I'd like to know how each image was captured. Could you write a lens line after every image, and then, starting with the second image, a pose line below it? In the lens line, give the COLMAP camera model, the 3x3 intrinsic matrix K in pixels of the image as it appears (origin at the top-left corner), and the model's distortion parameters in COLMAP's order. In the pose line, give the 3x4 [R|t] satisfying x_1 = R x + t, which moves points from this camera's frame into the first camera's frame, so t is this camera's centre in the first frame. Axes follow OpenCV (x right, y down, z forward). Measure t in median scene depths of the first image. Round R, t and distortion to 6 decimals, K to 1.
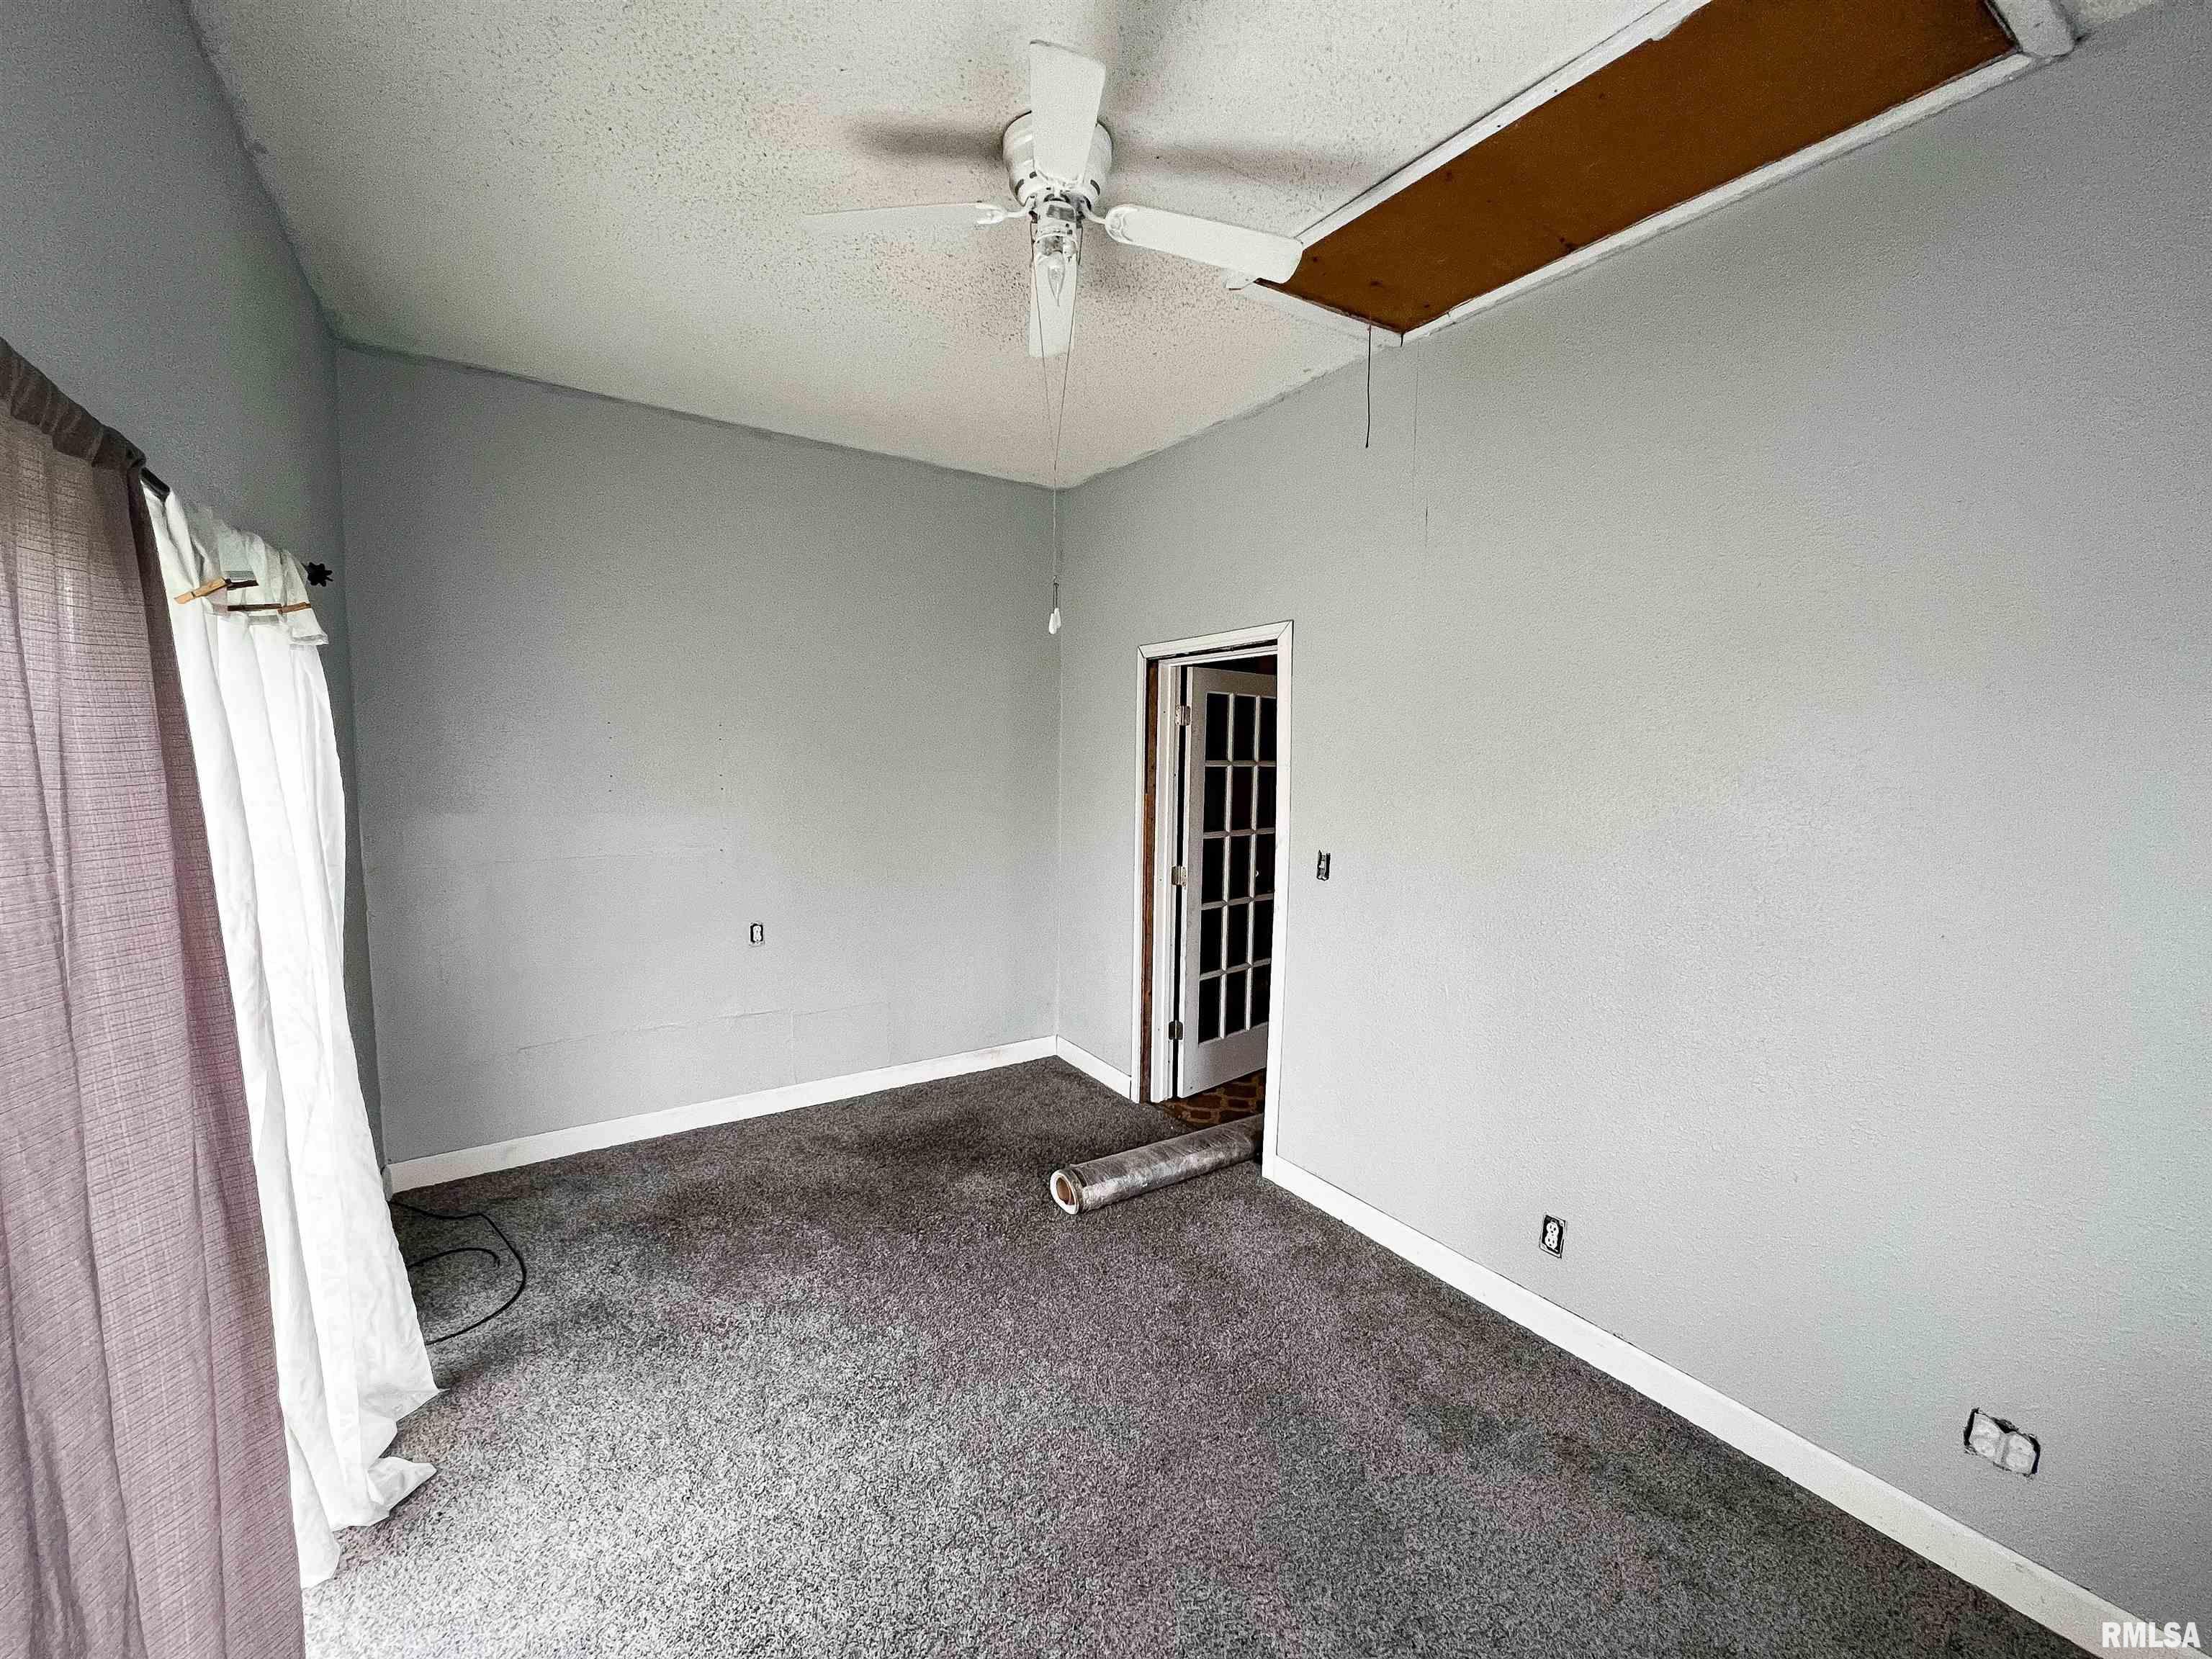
lens RADIAL K [[884.4, 0, 1111.2], [0, 884.4, 826.9], [0, 0, 1]] dist [0.000473, 0.000156]
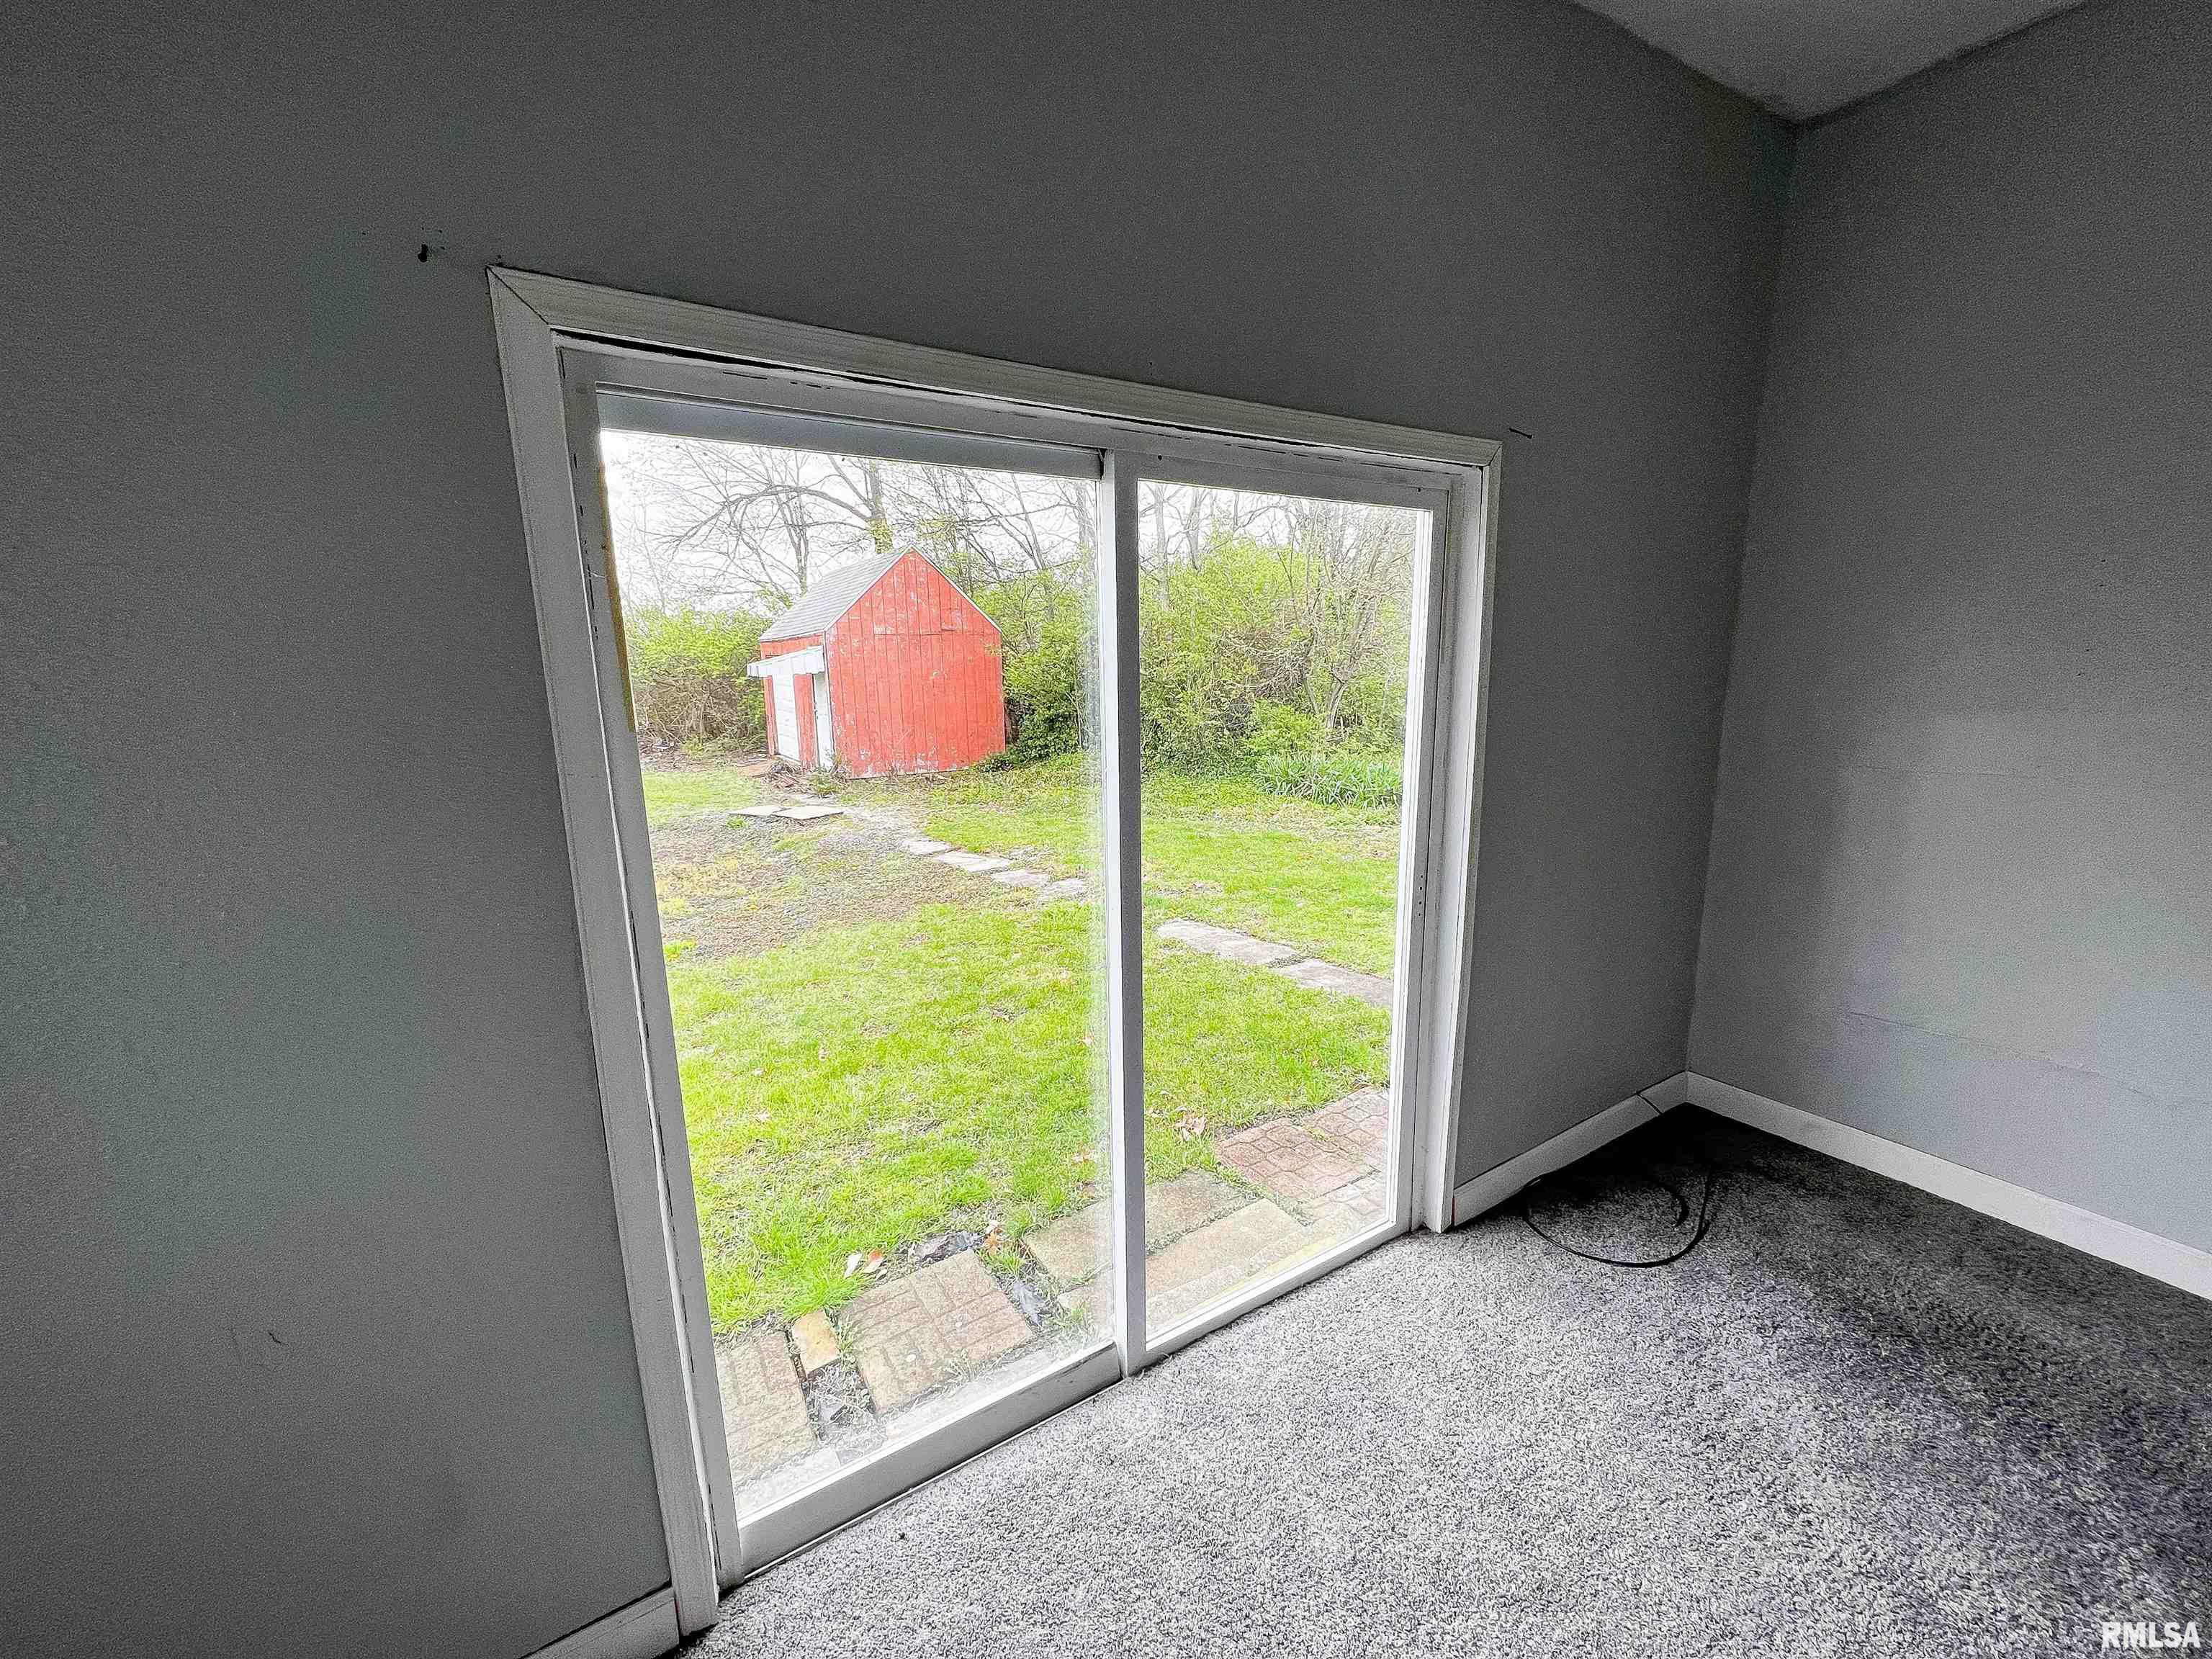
lens RADIAL K [[886.7, 0, 1105.1], [0, 886.7, 828.6], [0, 0, 1]] dist [0.000657, 0.000074]
pose [[-0.048305, 0.181331, -0.982235, 0.108031], [-0.066604, 0.980610, 0.184306, -0.006478], [0.996610, 0.074323, -0.035291, 0.418875]]
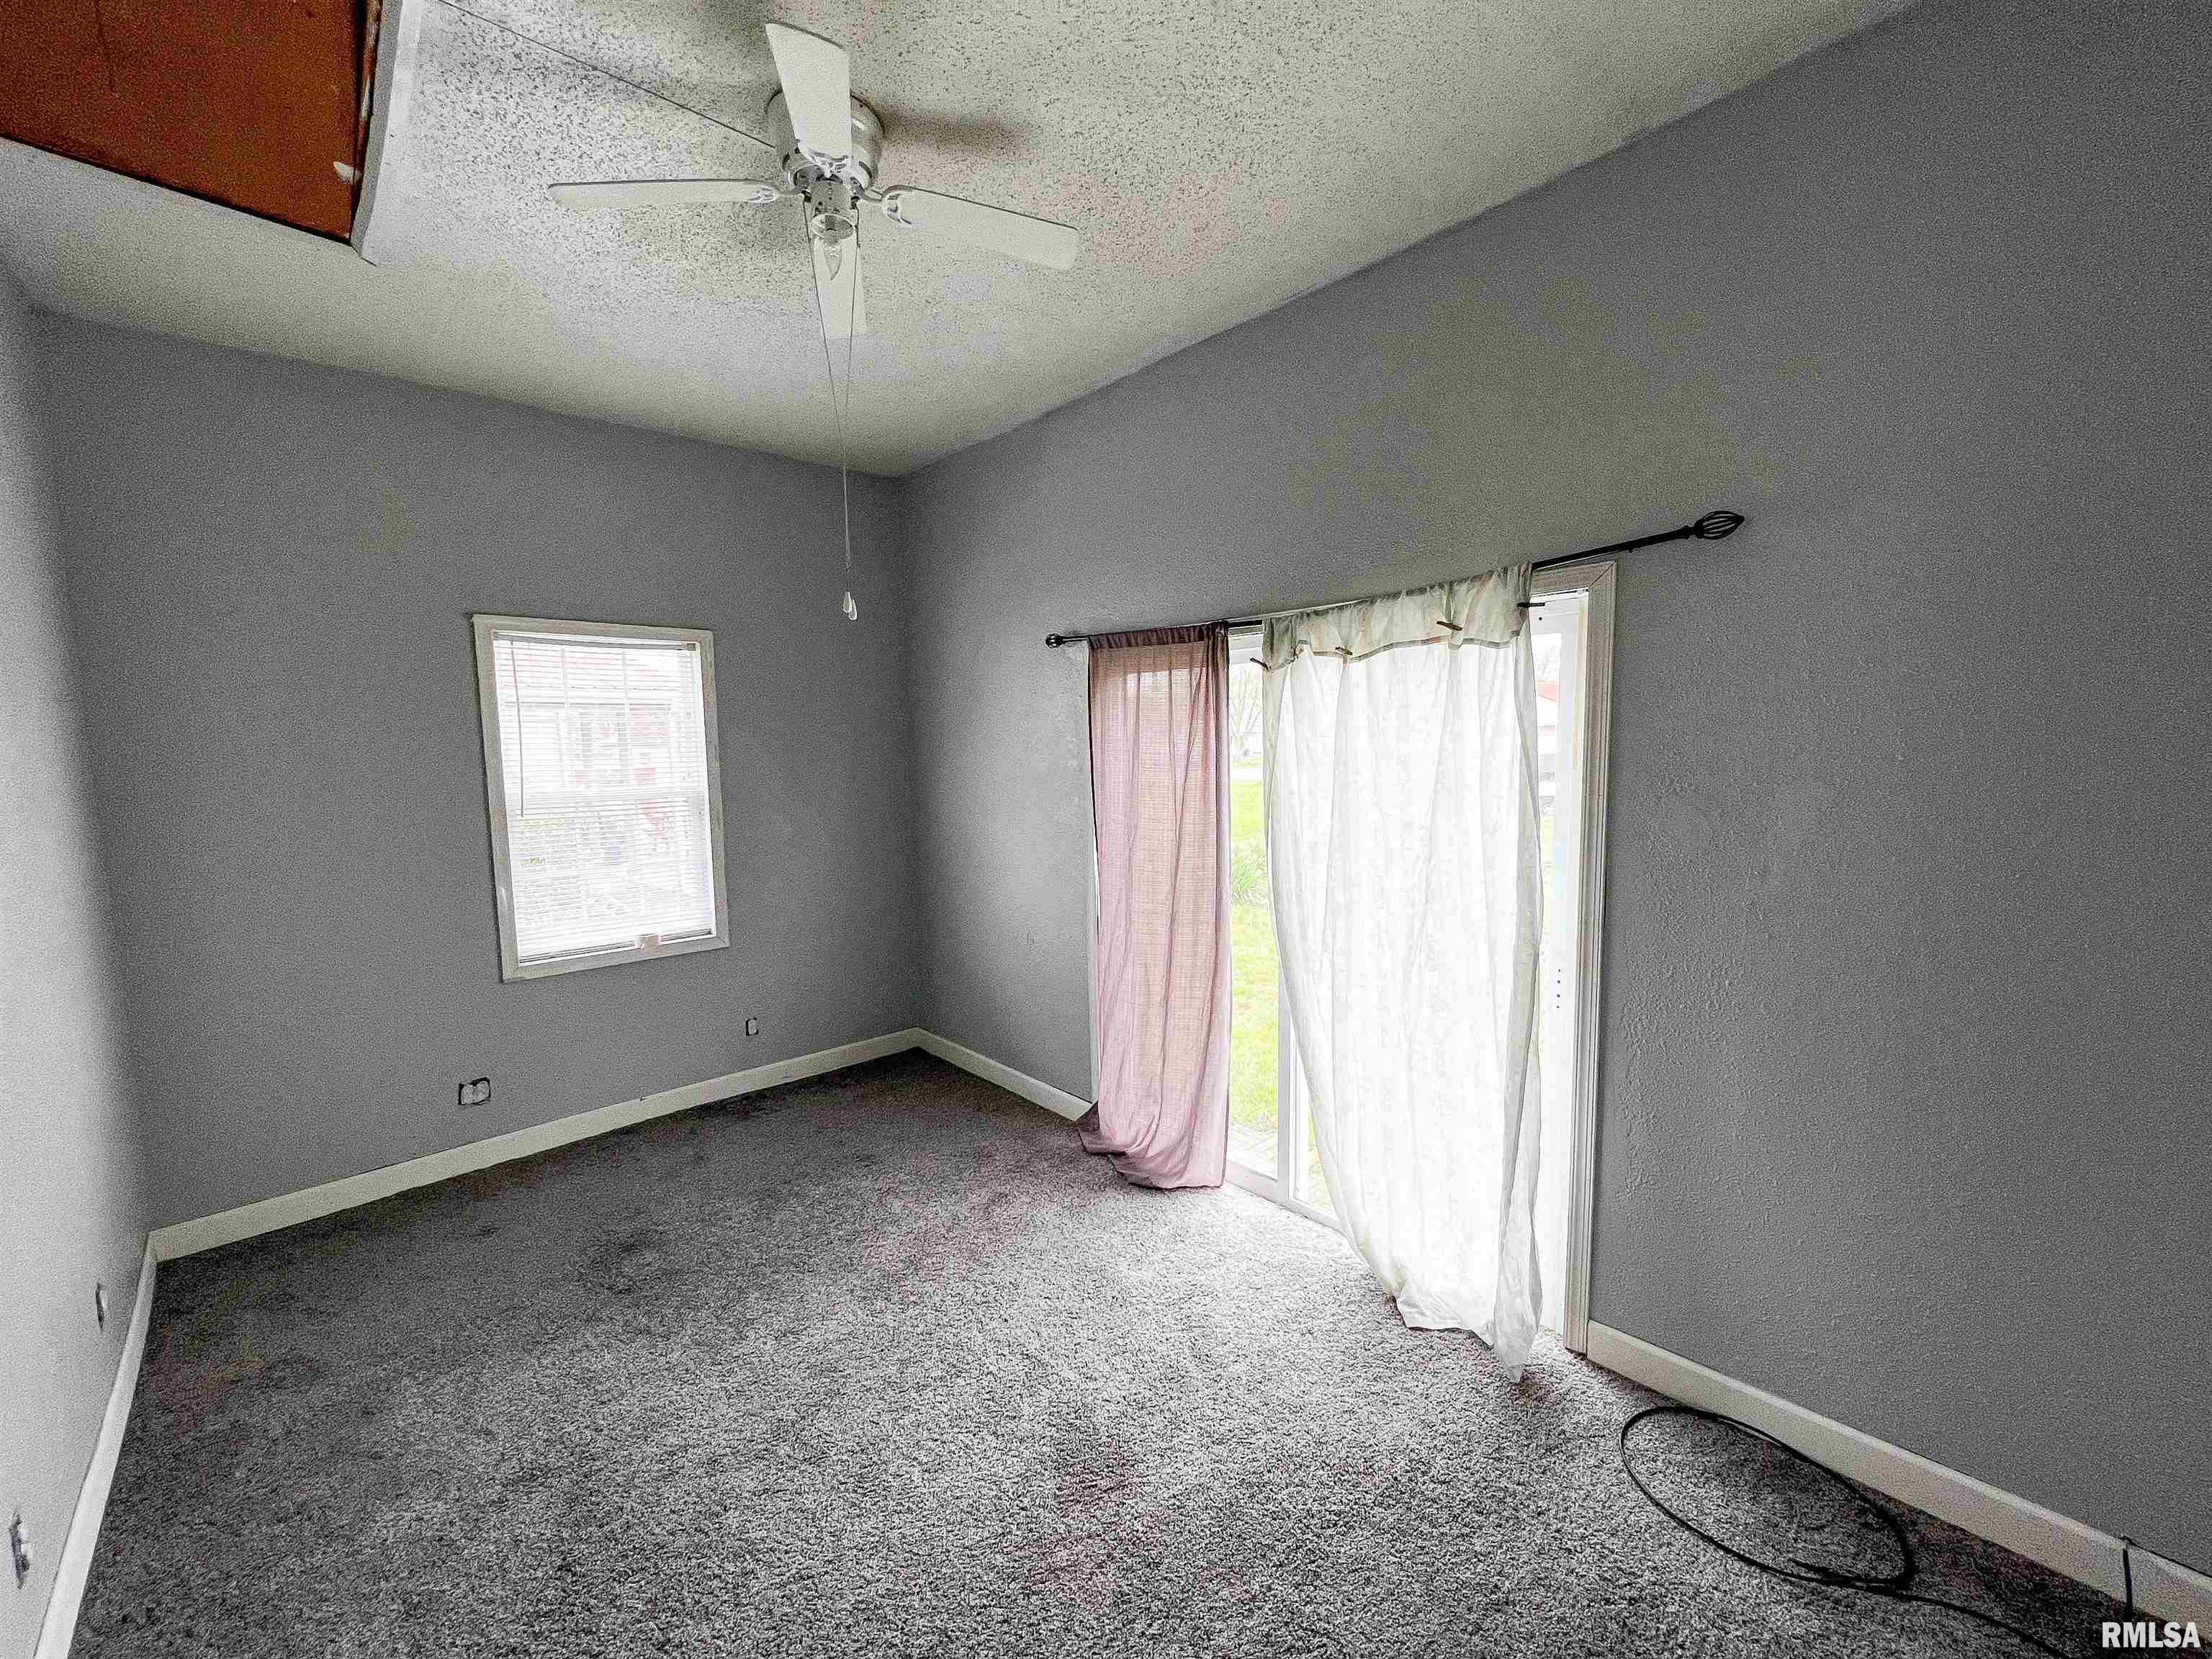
lens RADIAL K [[886.7, 0, 1105.1], [0, 886.7, 828.6], [0, 0, 1]] dist [0.000657, 0.000074]
pose [[-0.990080, 0.020990, -0.138930, -0.135206], [-0.004984, 0.982909, 0.184022, -0.113149], [0.140419, 0.182889, -0.973054, 1.357610]]
